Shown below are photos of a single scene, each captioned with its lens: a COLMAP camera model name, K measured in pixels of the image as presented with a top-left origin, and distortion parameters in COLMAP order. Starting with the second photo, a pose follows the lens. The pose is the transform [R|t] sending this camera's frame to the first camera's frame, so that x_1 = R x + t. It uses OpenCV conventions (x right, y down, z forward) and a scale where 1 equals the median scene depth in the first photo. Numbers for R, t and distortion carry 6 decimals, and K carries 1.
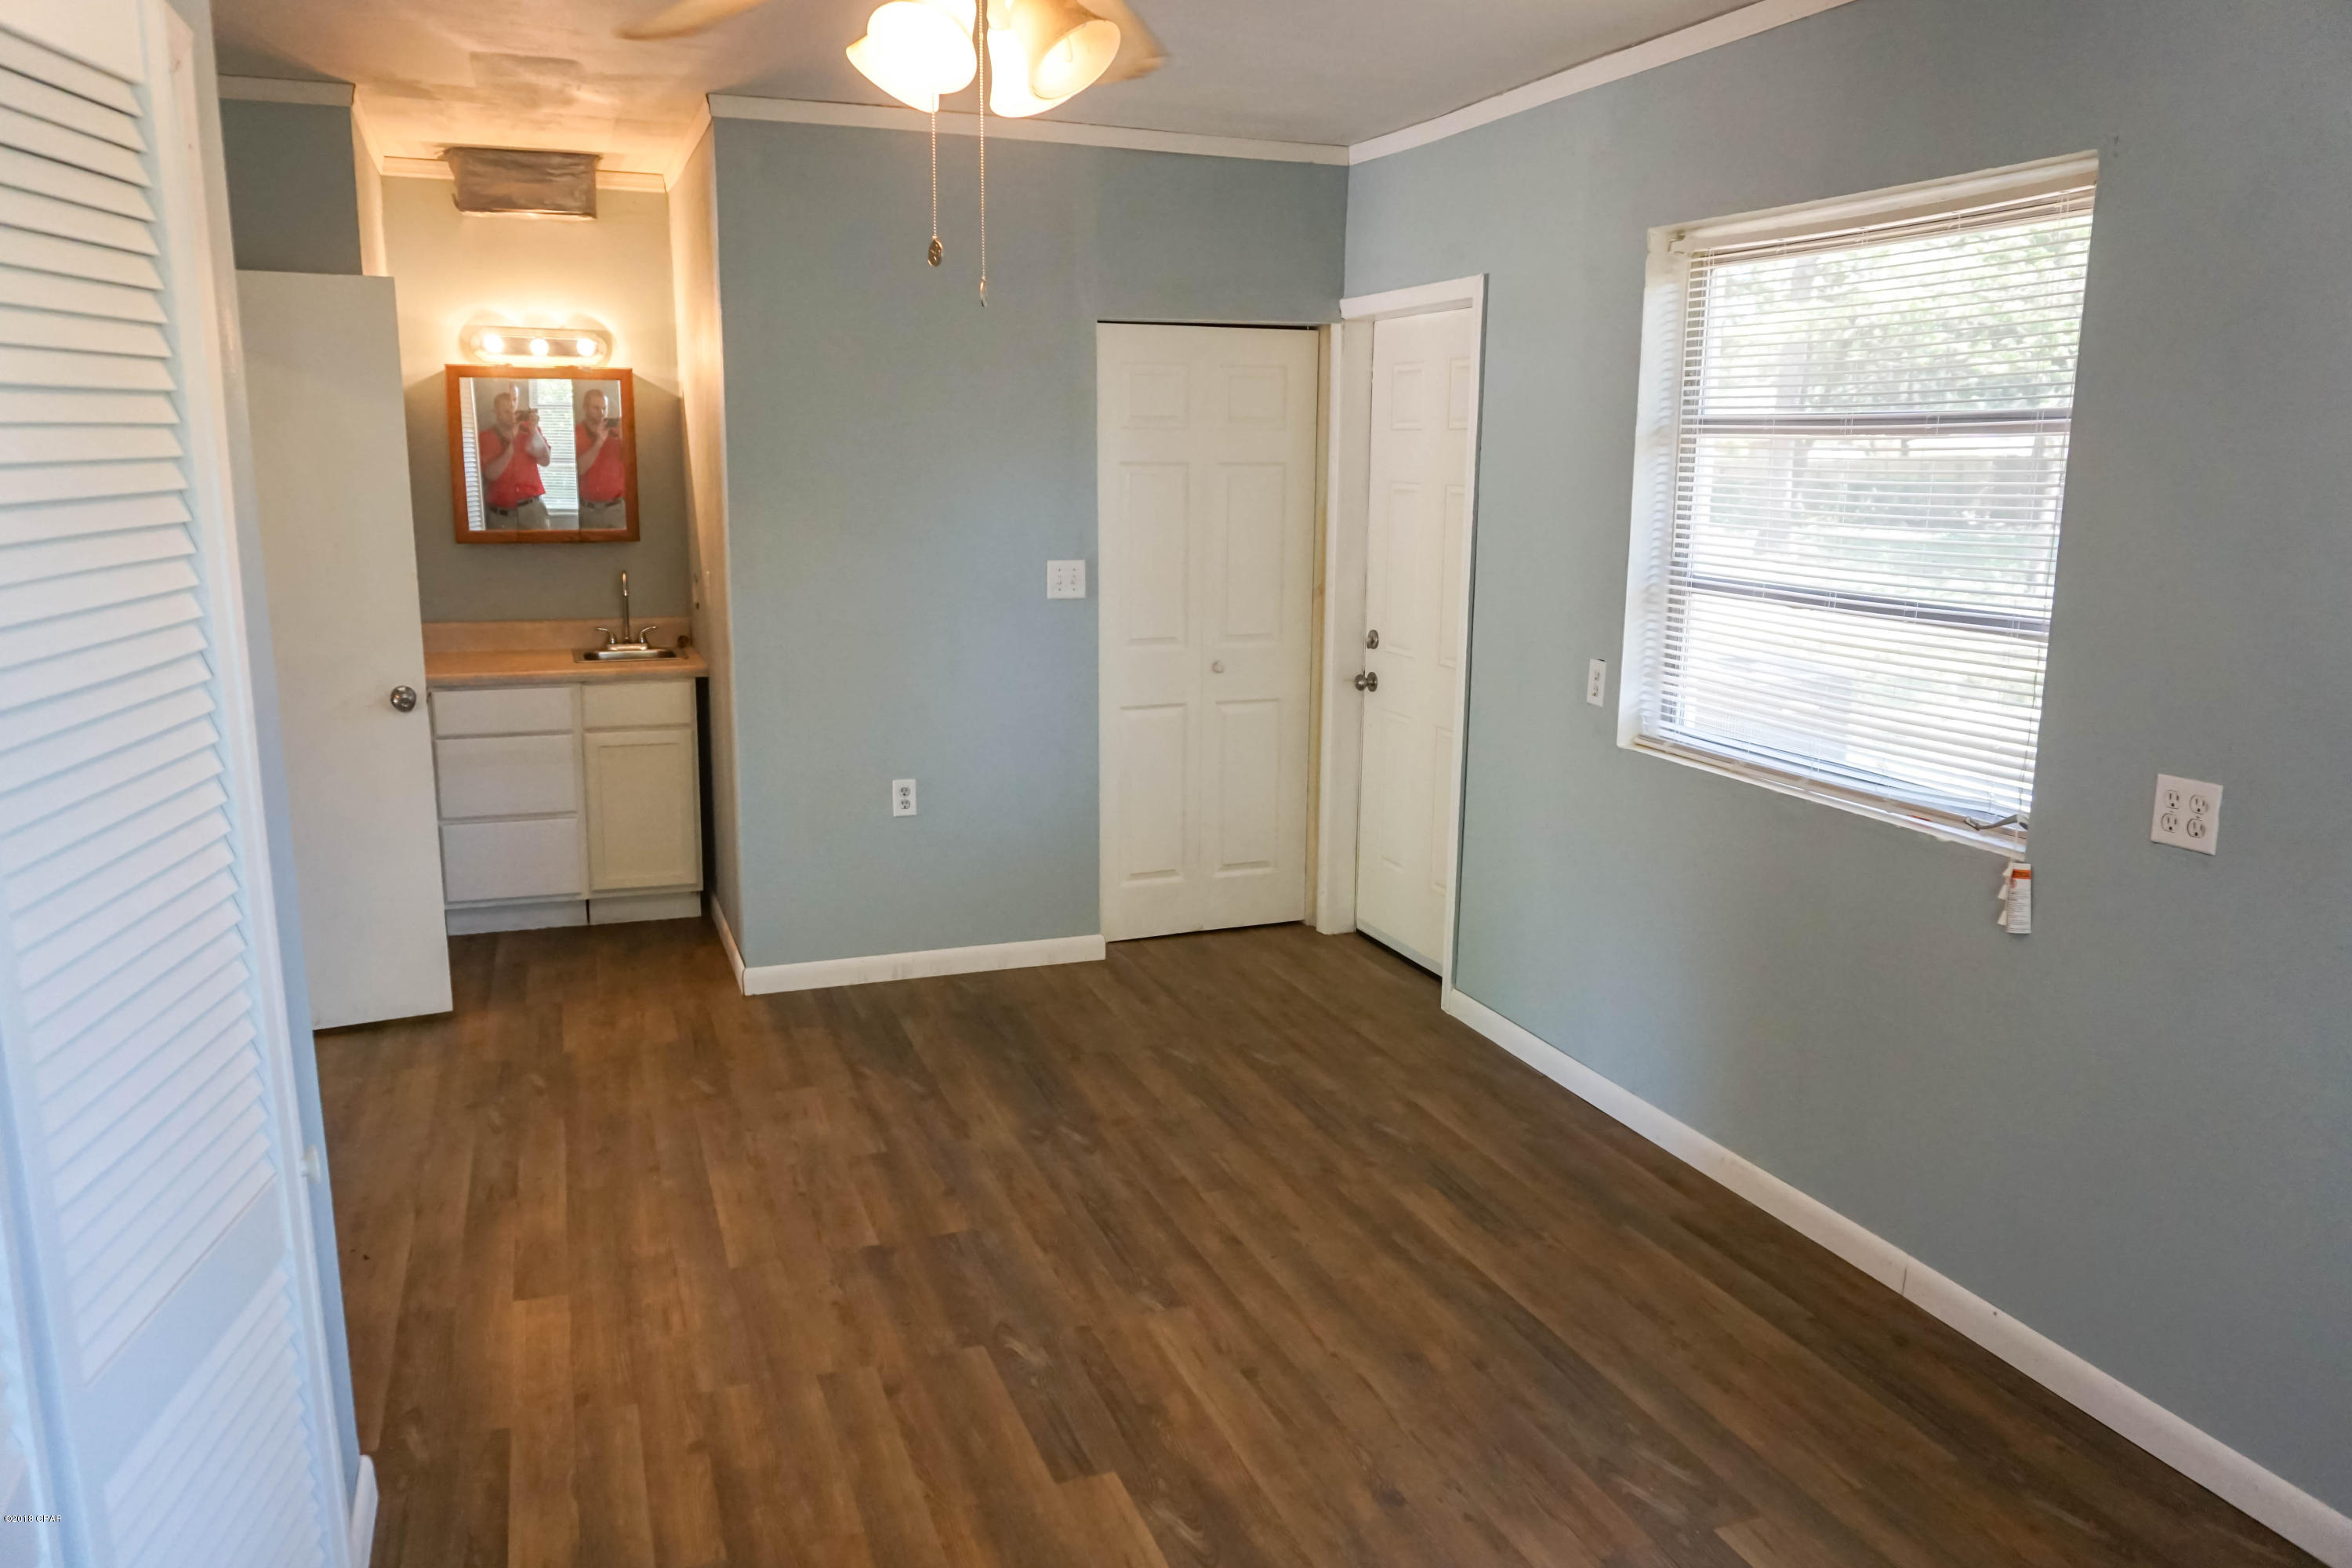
lens RADIAL K [[1628.5, 0, 1172.1], [0, 1628.5, 778.8], [0, 0, 1]] dist [-0.040789, 0.025934]
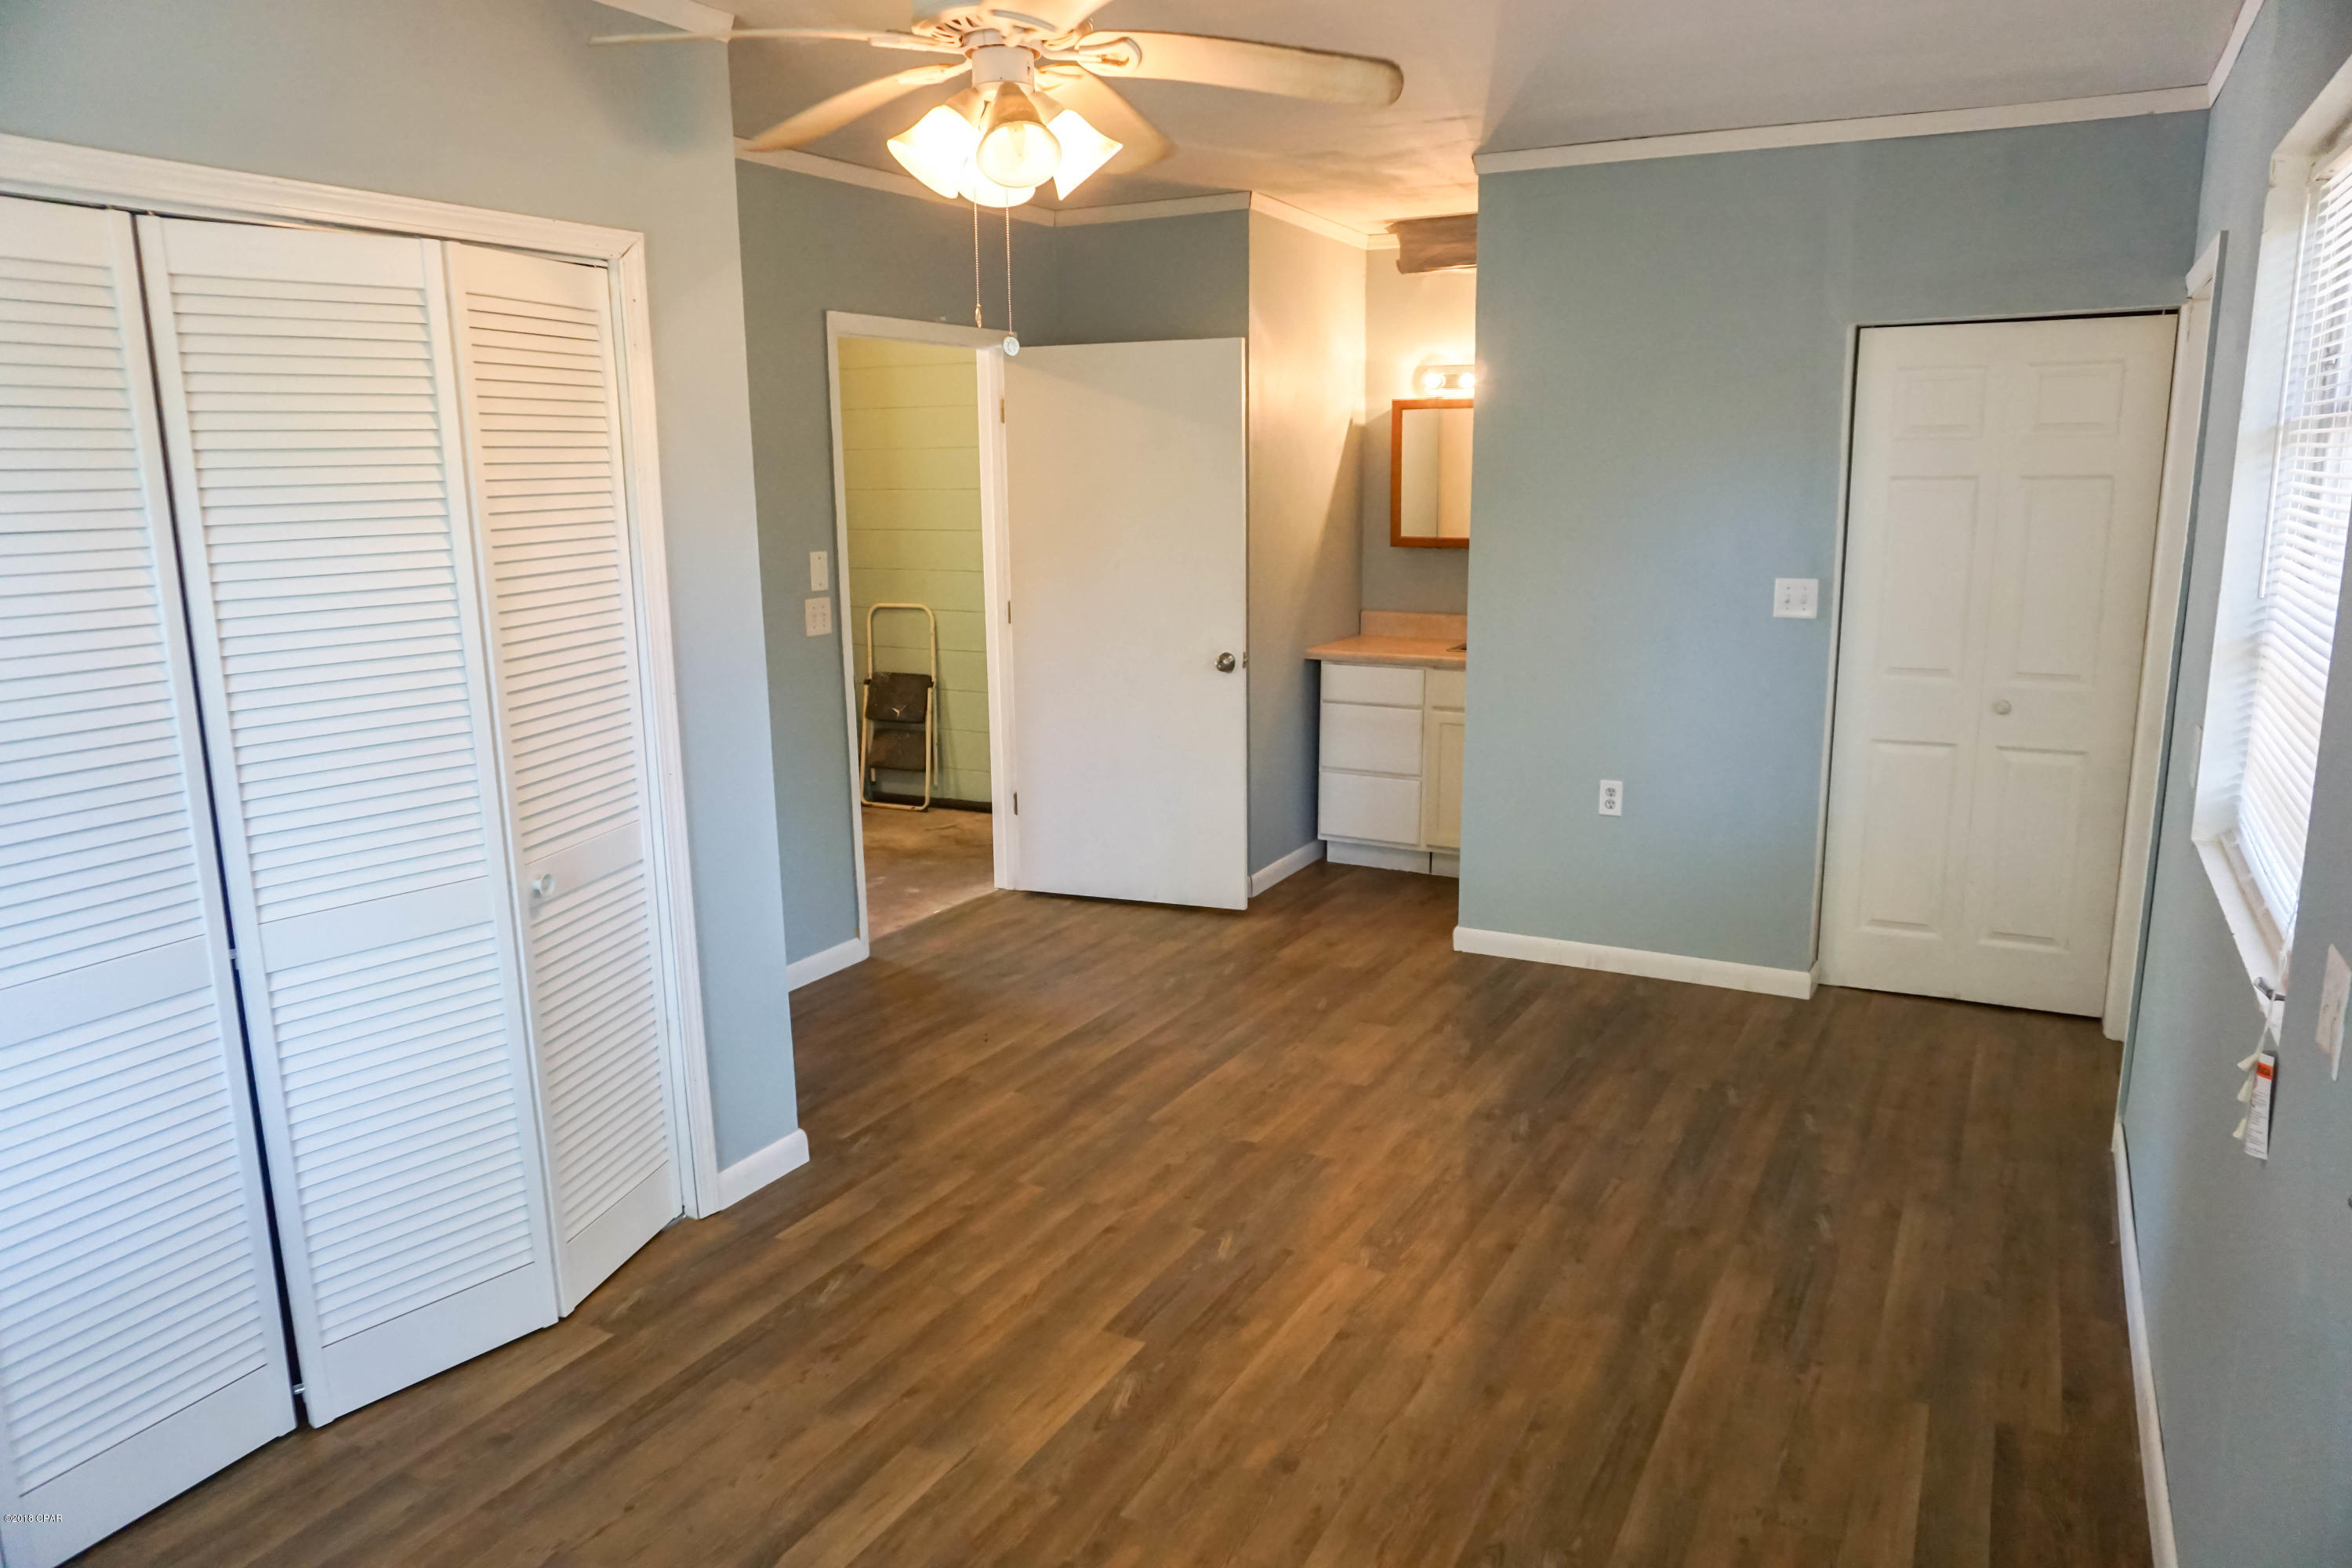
lens RADIAL K [[1549.1, 0, 1194.2], [0, 1549.1, 782.6], [0, 0, 1]] dist [-0.027262, 0.005521]
pose [[0.665634, 0.133410, -0.734257, 0.431692], [-0.131934, 0.989431, 0.060169, -0.025375], [0.734524, 0.056823, 0.676200, 0.142044]]
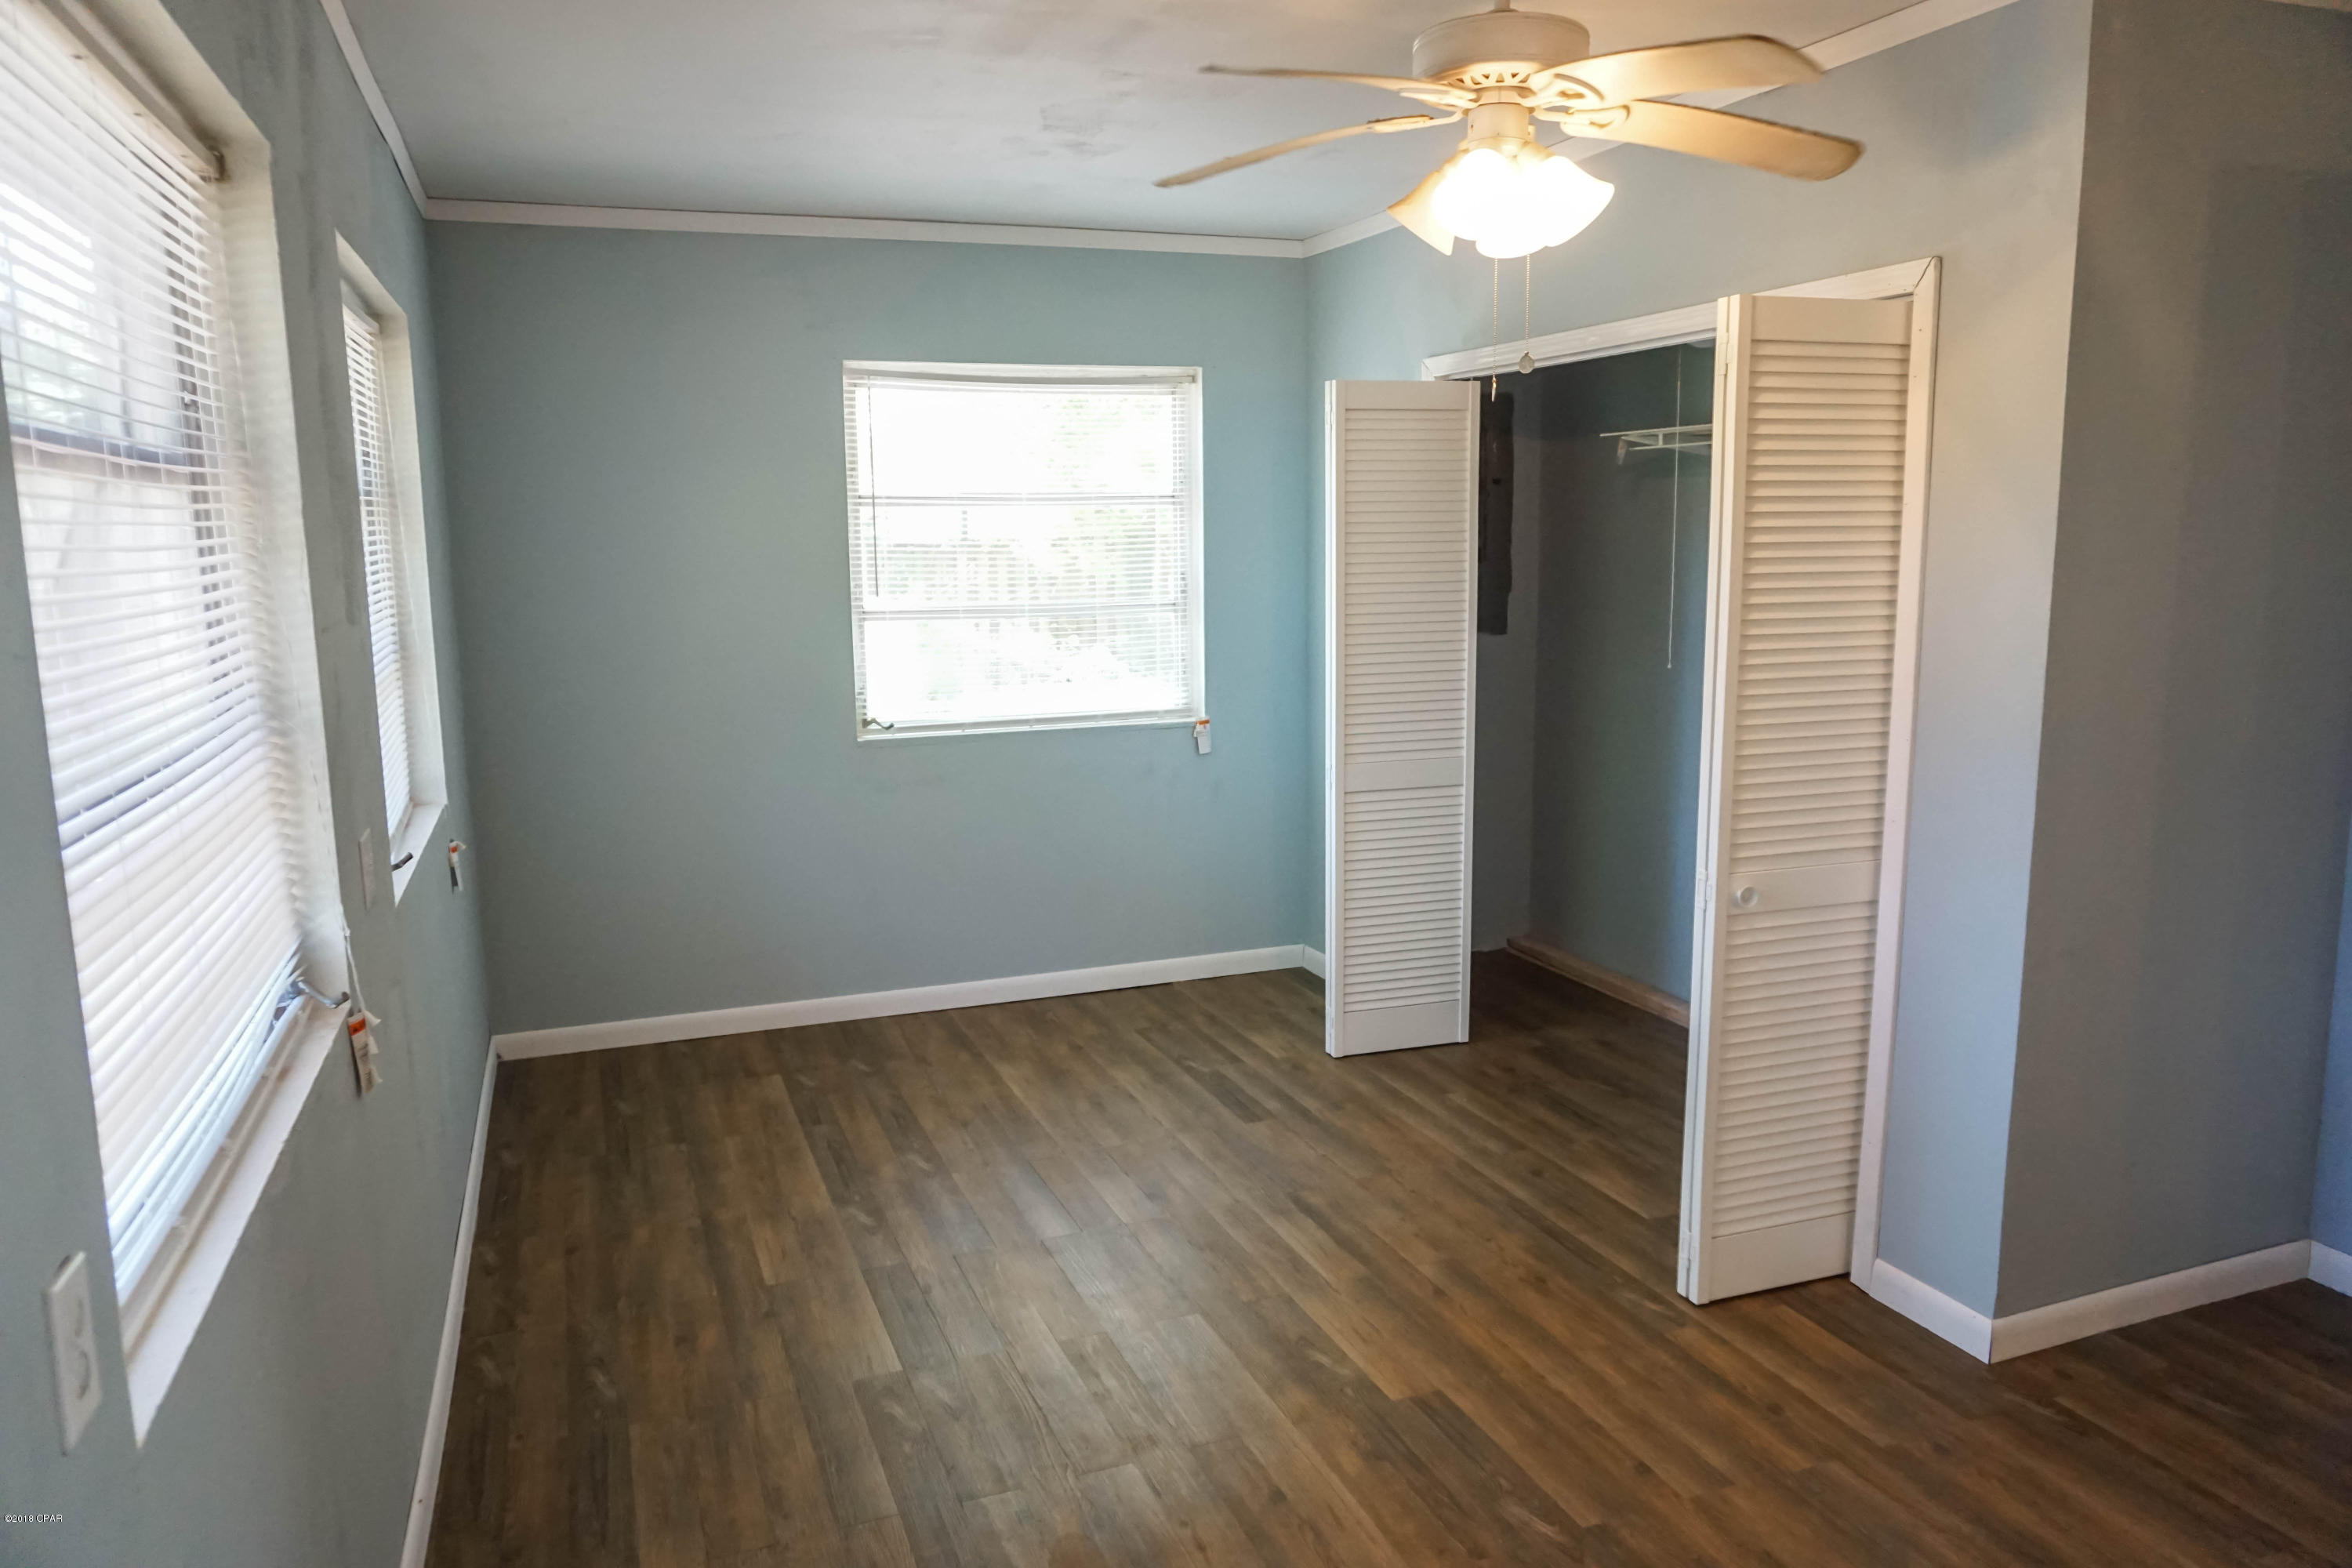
lens RADIAL K [[1628.5, 0, 1177.3], [0, 1628.5, 785.7], [0, 0, 1]] dist [-0.040789, 0.025934]
pose [[-0.999976, 0.003382, -0.006050, 0.069913], [0.001062, 0.937345, 0.348401, -0.216150], [0.006849, 0.348387, -0.937326, 1.100197]]
